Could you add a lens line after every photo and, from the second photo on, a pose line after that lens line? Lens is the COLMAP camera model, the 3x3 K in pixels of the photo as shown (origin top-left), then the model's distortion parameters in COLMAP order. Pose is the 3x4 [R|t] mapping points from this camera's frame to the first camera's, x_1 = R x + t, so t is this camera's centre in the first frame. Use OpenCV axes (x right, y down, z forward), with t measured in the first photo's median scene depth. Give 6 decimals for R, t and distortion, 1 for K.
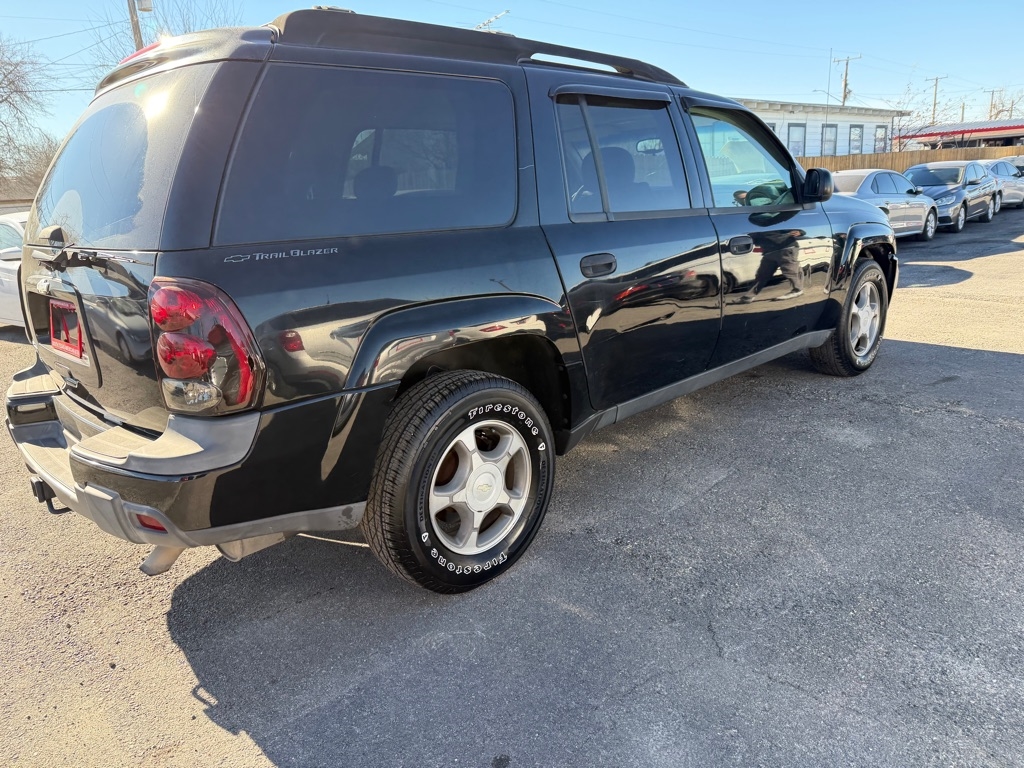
lens RADIAL K [[724.9, 0, 507.2], [0, 724.9, 391.0], [0, 0, 1]] dist [0.028289, -0.036489]
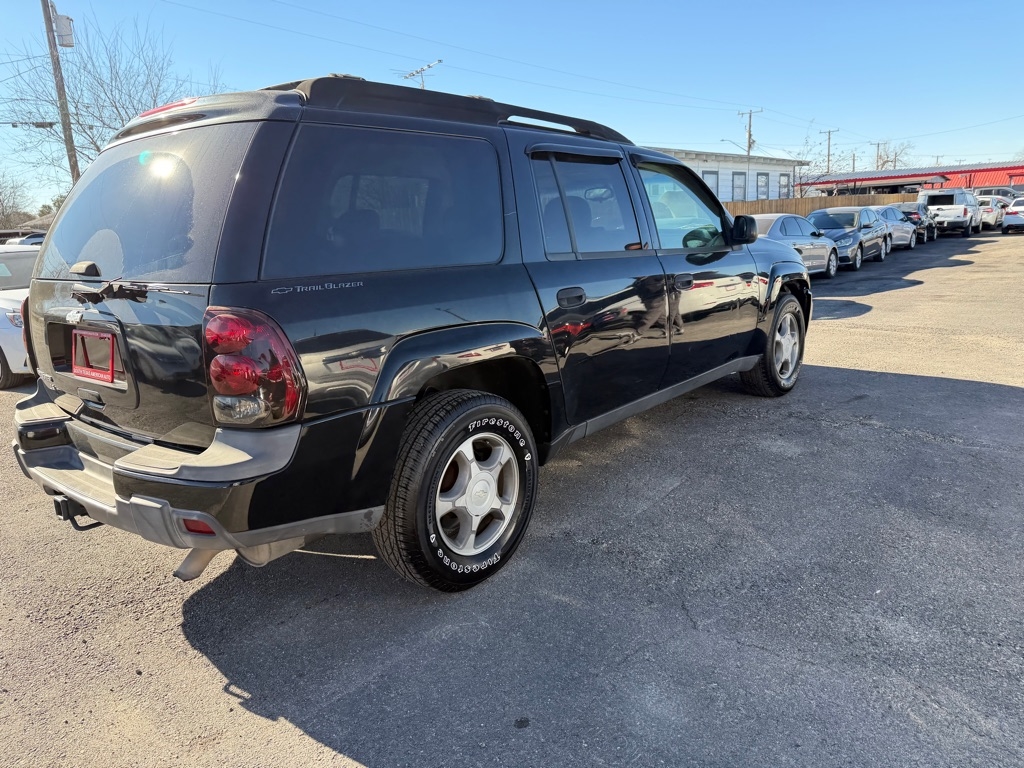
lens RADIAL K [[724.9, 0, 519.6], [0, 724.9, 377.1], [0, 0, 1]] dist [0.028289, -0.036489]
pose [[0.993156, -0.014800, 0.115853, -0.098351], [0.022675, 0.997498, -0.066956, 0.029572], [-0.114572, 0.069125, 0.991007, -0.126976]]
